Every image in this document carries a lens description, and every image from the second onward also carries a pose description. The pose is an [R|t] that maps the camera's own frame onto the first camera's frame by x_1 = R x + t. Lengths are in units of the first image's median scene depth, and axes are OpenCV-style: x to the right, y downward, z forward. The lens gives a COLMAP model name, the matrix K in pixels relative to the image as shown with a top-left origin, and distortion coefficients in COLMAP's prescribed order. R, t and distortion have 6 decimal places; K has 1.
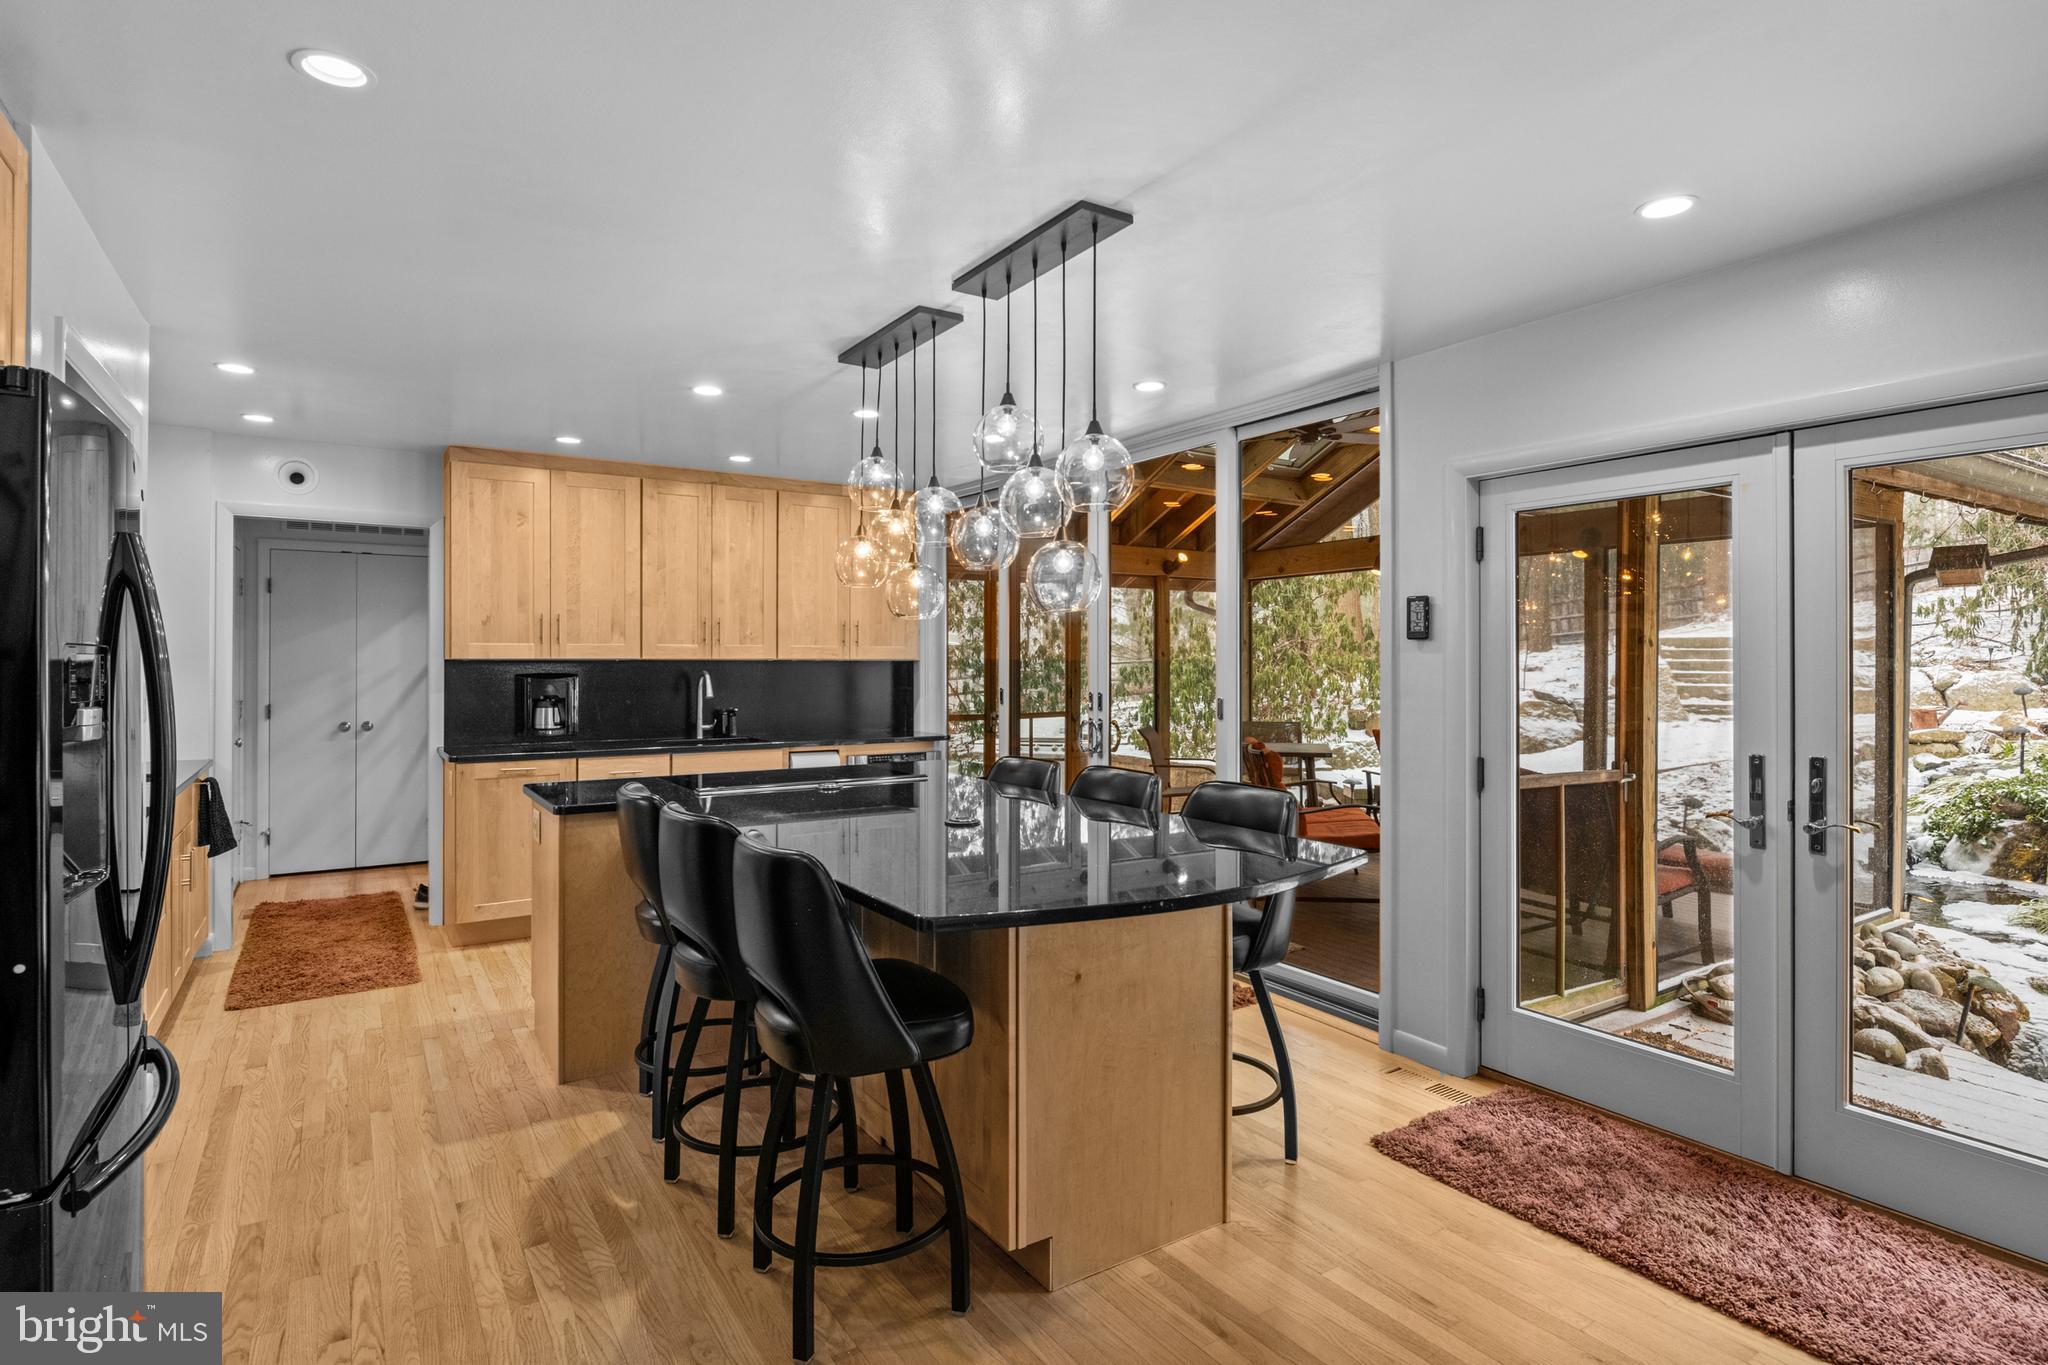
lens RADIAL K [[1061.4, 0, 1019.7], [0, 1061.4, 668.1], [0, 0, 1]] dist [-0.000939, 0.000129]
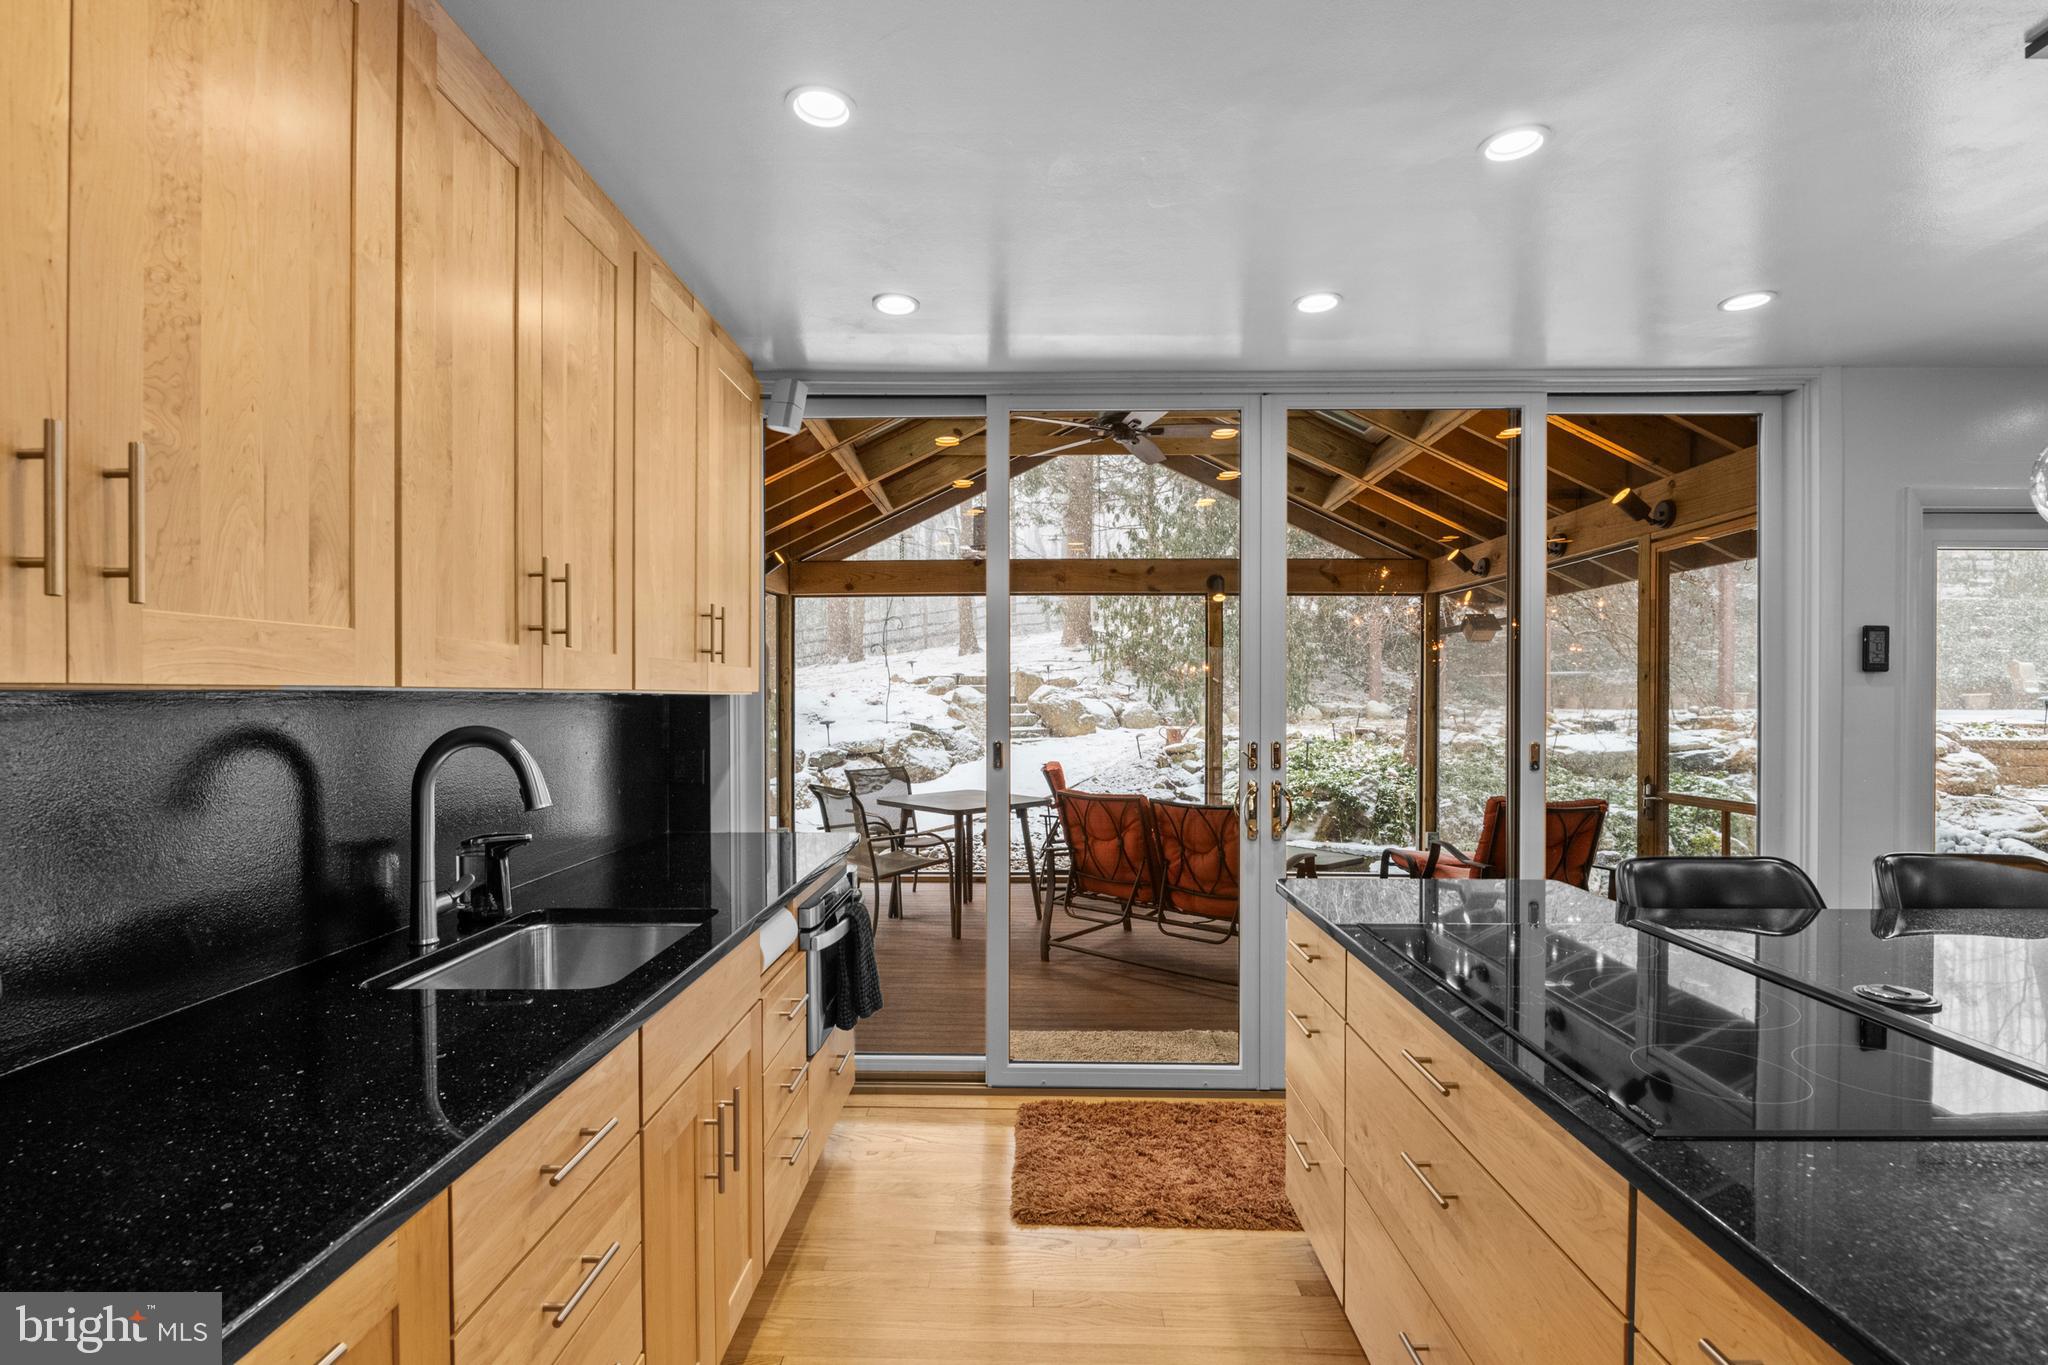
lens RADIAL K [[930.7, 0, 1020.0], [0, 930.7, 697.7], [0, 0, 1]] dist [-0.018542, -0.000646]
pose [[0.558412, -0.002742, 0.829559, -0.442405], [0.006376, 0.999979, -0.000987, -0.005021], [-0.829539, 0.005840, 0.558418, 0.722766]]
